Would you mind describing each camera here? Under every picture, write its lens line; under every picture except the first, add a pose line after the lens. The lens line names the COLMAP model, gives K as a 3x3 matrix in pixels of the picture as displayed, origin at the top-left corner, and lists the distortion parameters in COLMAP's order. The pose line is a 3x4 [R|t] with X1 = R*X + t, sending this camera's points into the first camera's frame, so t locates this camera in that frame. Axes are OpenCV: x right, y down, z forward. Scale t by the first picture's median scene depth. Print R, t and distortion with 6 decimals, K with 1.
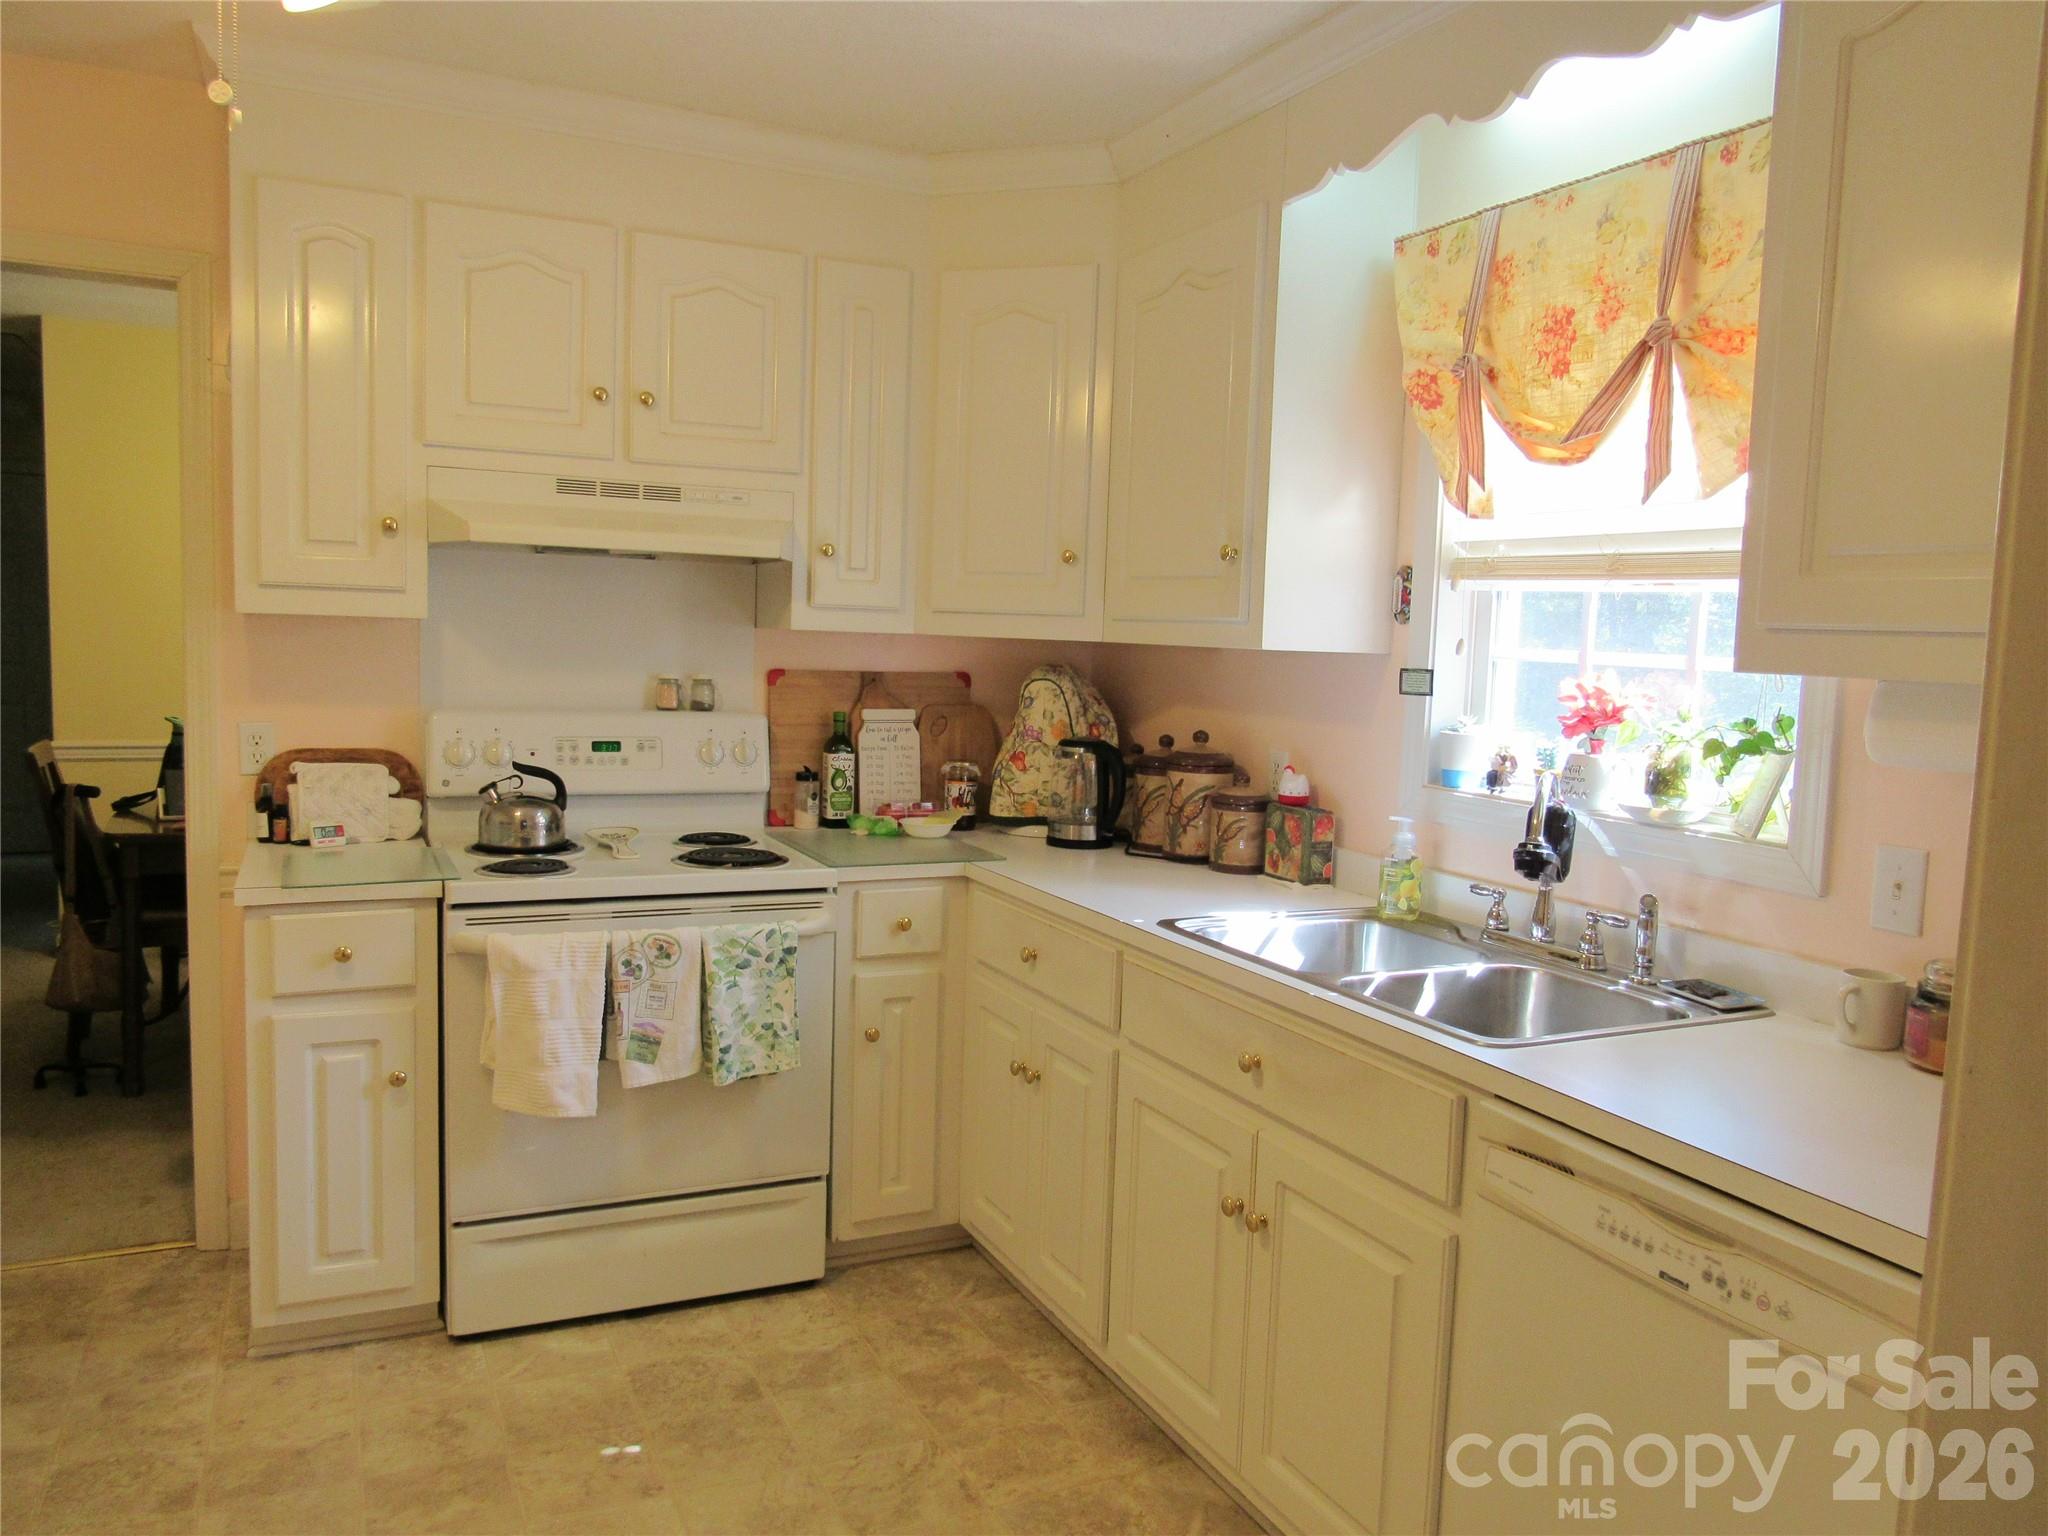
lens RADIAL K [[1455.8, 0, 1017.3], [0, 1455.8, 768.3], [0, 0, 1]] dist [-0.035768, 0.012845]
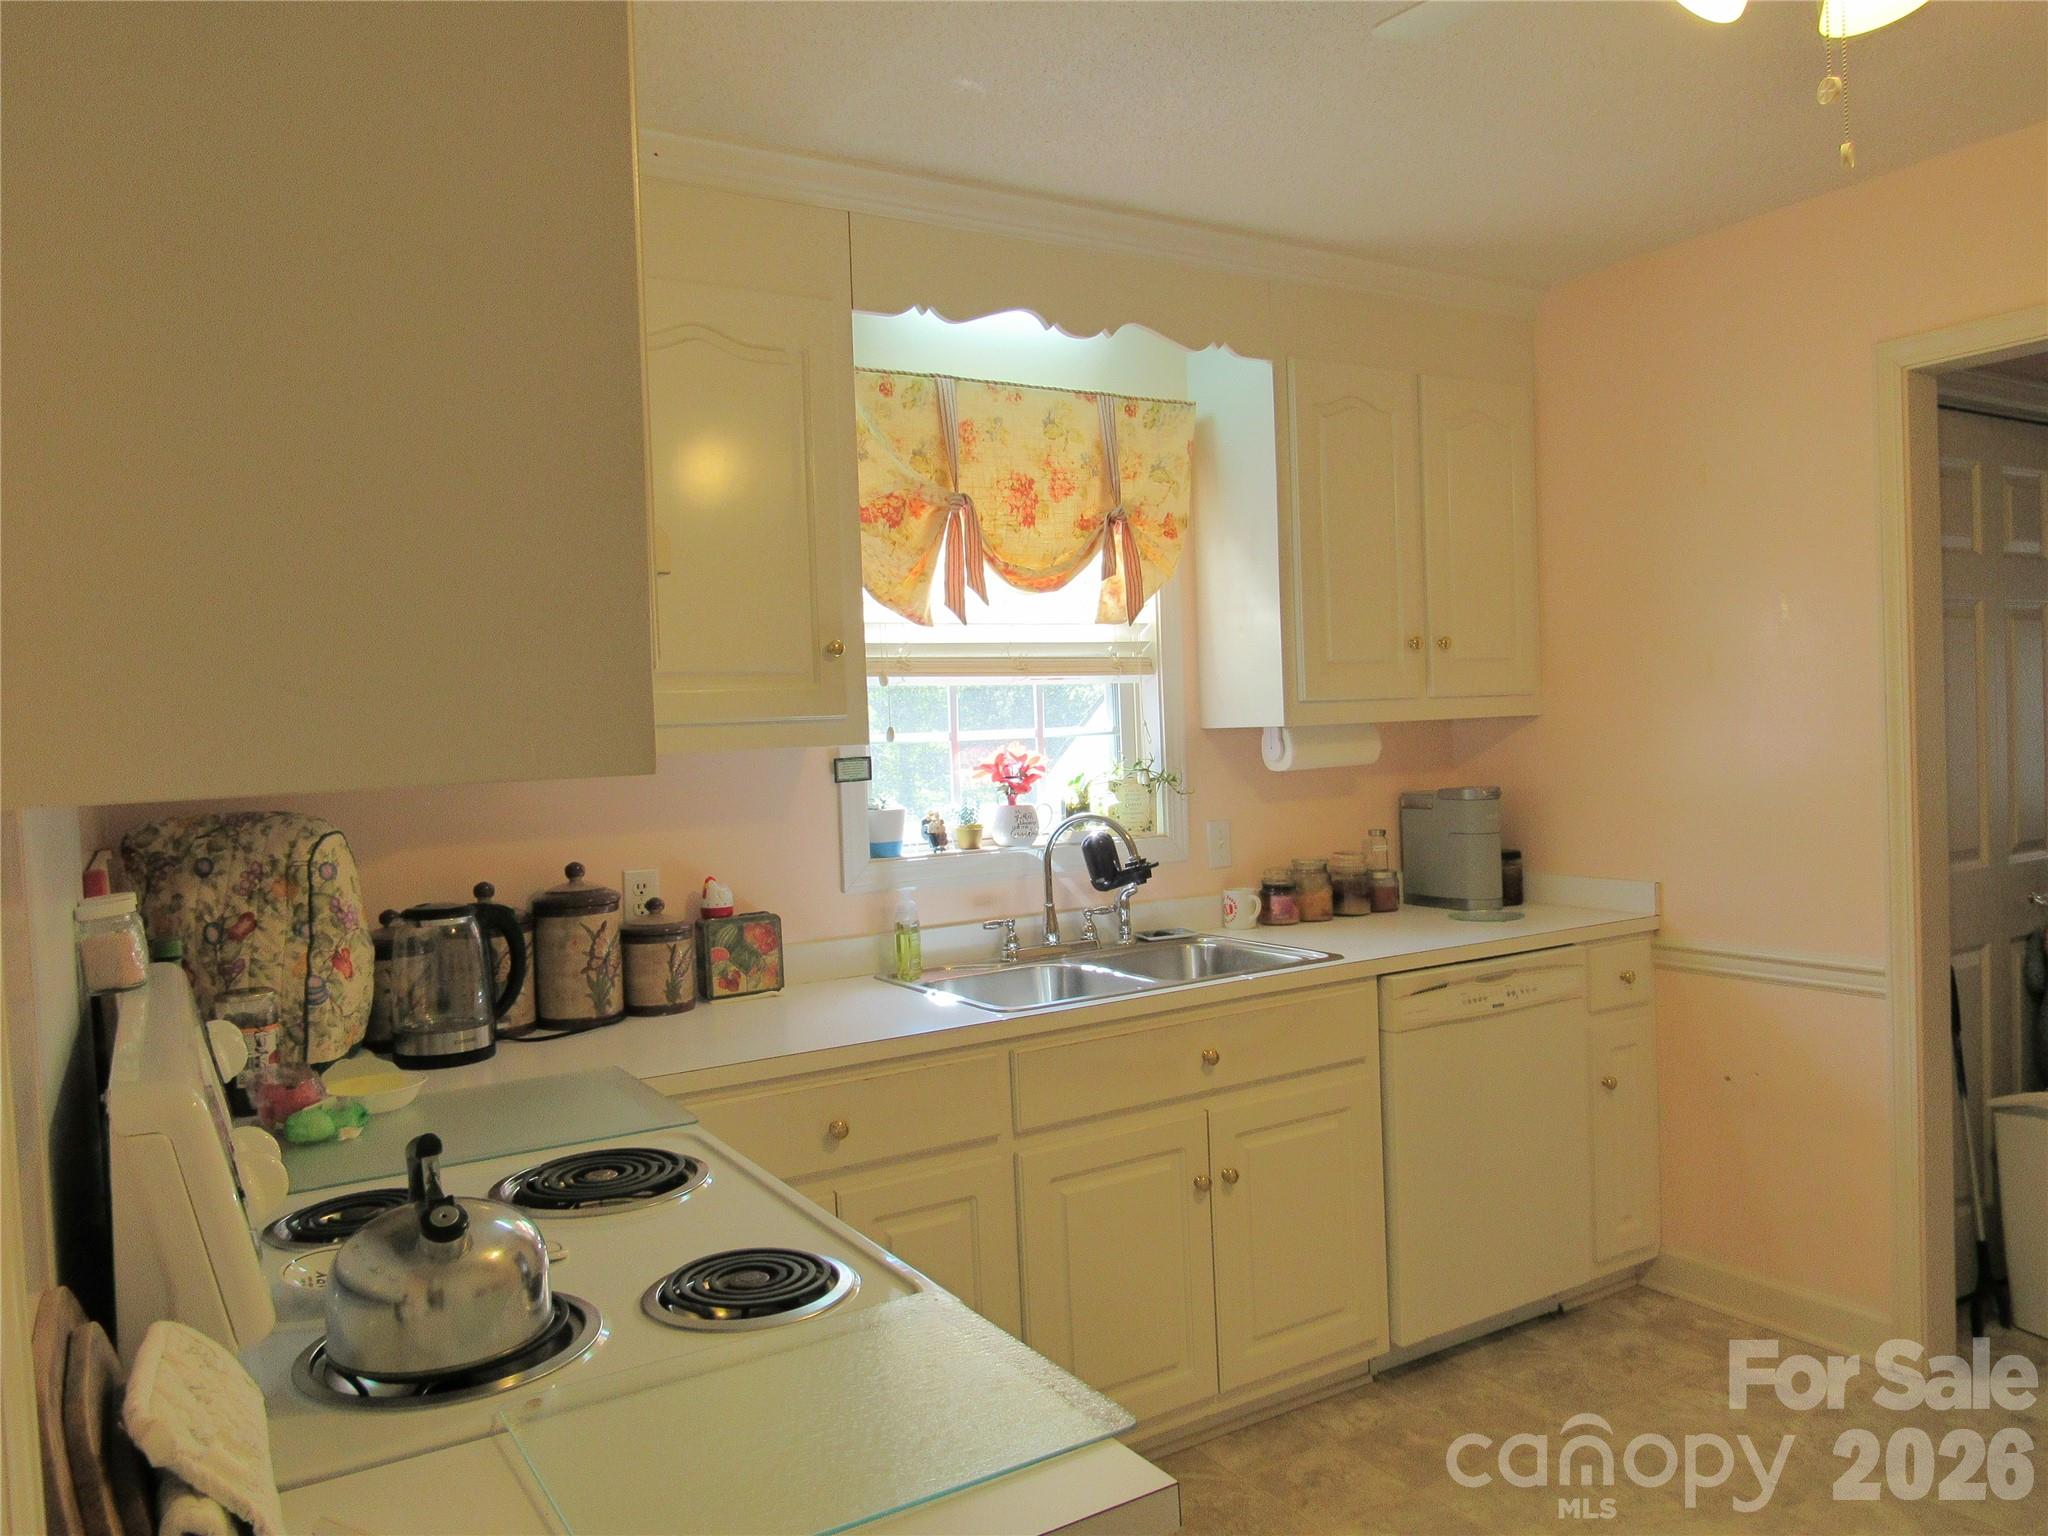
lens RADIAL K [[1455.8, 0, 1017.3], [0, 1455.8, 768.3], [0, 0, 1]] dist [-0.035768, 0.012845]
pose [[-0.097251, -0.060663, 0.993409, -0.980353], [0.130499, 0.988746, 0.073153, -0.147152], [-0.986667, 0.136753, -0.088241, 1.153046]]
